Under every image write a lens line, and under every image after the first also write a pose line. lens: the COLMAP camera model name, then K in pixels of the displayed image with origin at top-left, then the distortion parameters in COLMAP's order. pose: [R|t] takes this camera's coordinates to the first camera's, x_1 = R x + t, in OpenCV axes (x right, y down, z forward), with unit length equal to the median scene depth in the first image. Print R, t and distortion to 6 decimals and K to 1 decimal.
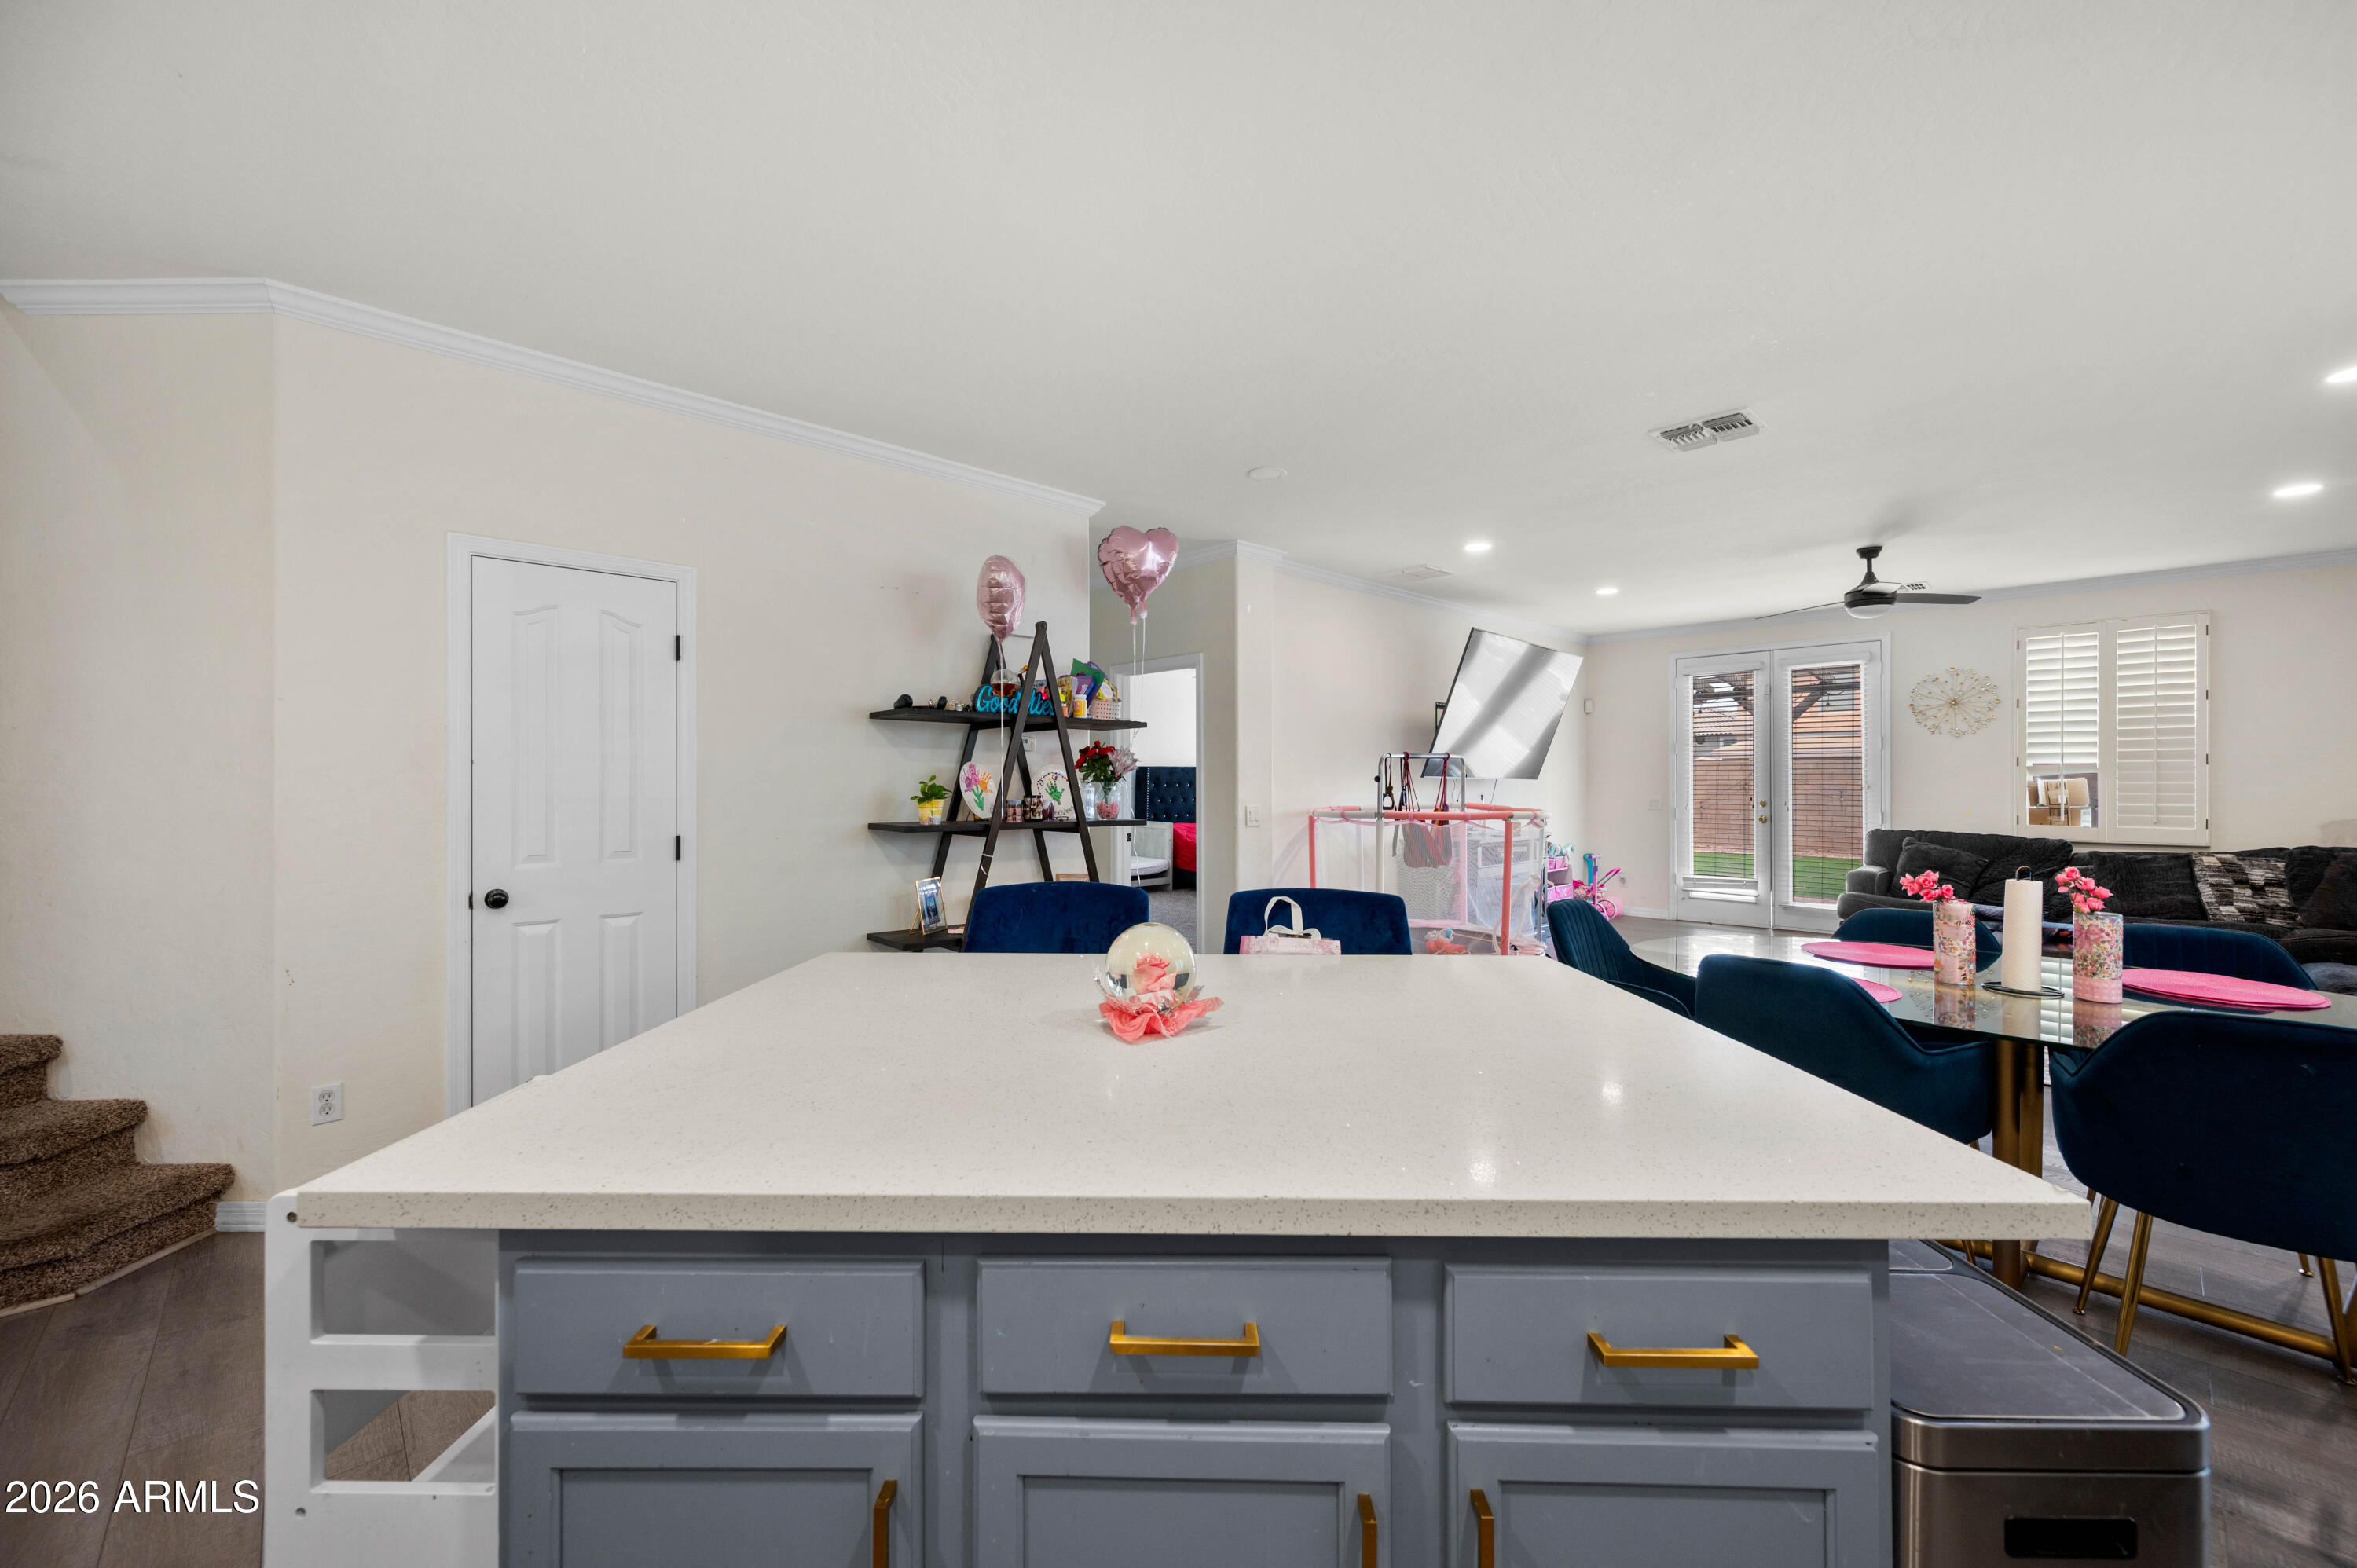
lens RADIAL K [[923.1, 0, 1178.5], [0, 923.1, 784.0], [0, 0, 1]] dist [-0.002211, -0.000131]
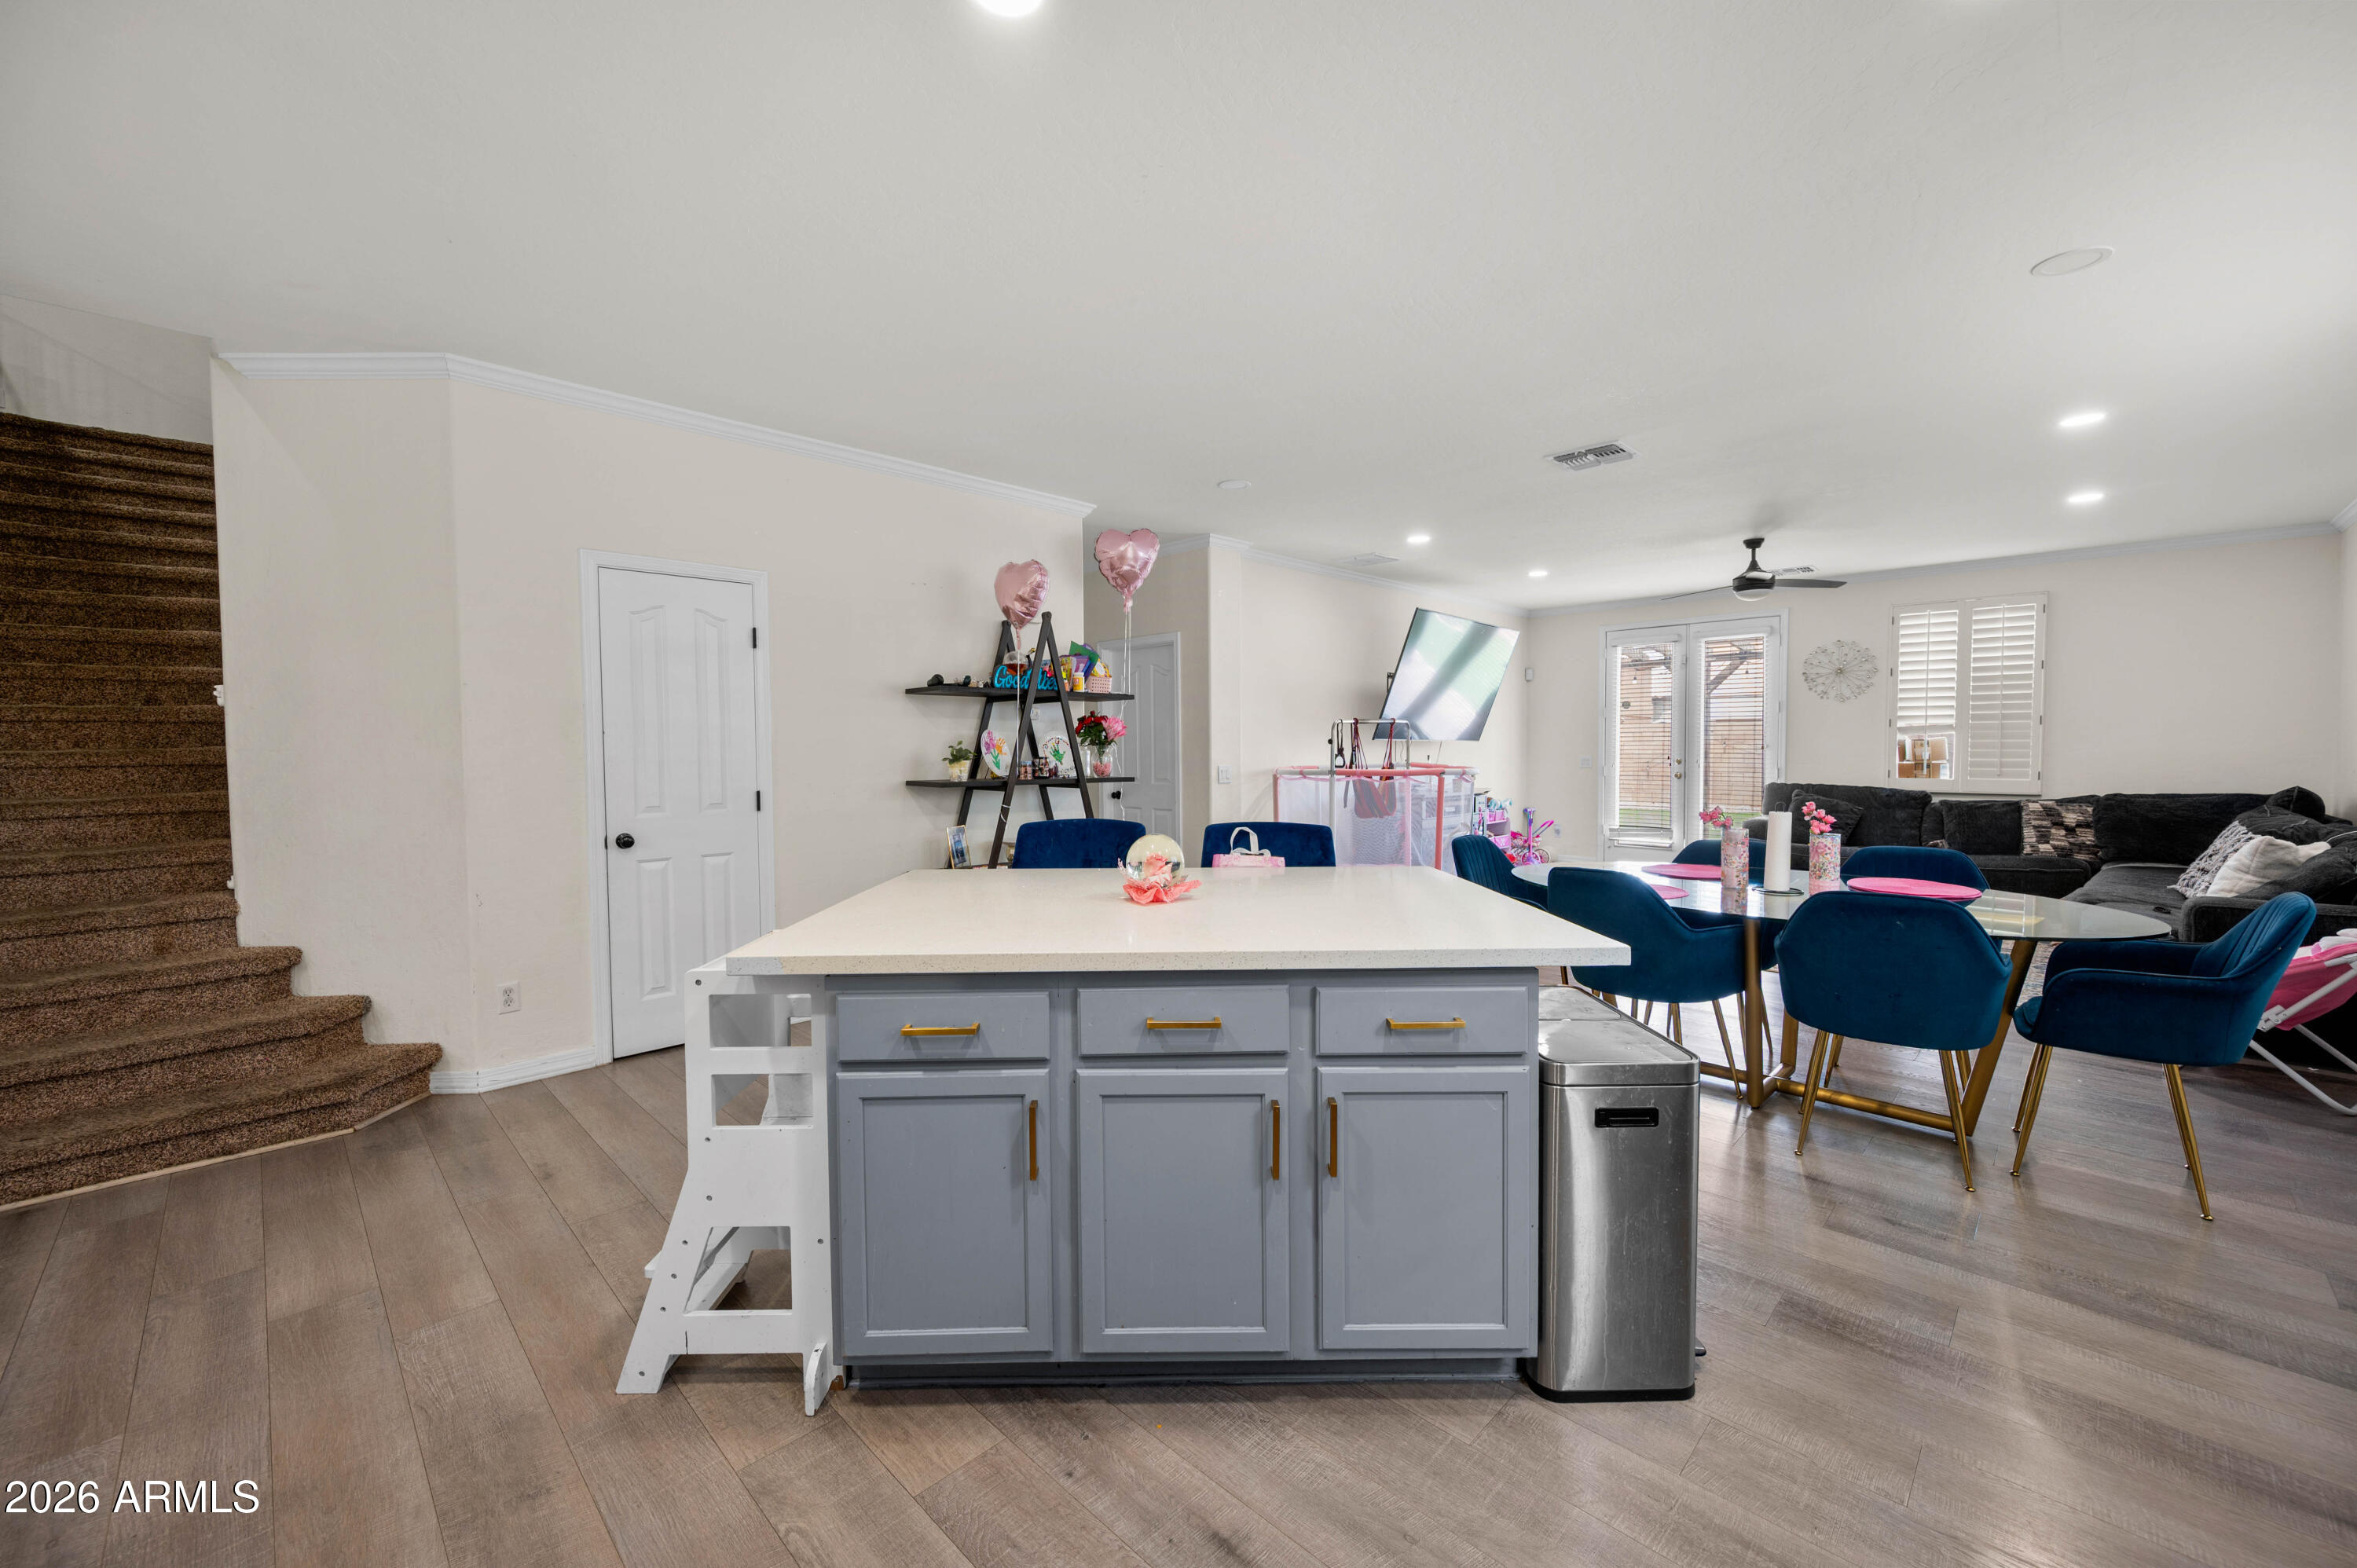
lens RADIAL K [[923.1, 0, 1178.5], [0, 923.1, 784.0], [0, 0, 1]] dist [-0.002211, -0.000131]
pose [[0.999580, -0.007620, 0.027951, -0.012158], [0.006529, 0.999220, 0.038936, 0.001930], [-0.028226, -0.038737, 0.998851, -0.203584]]
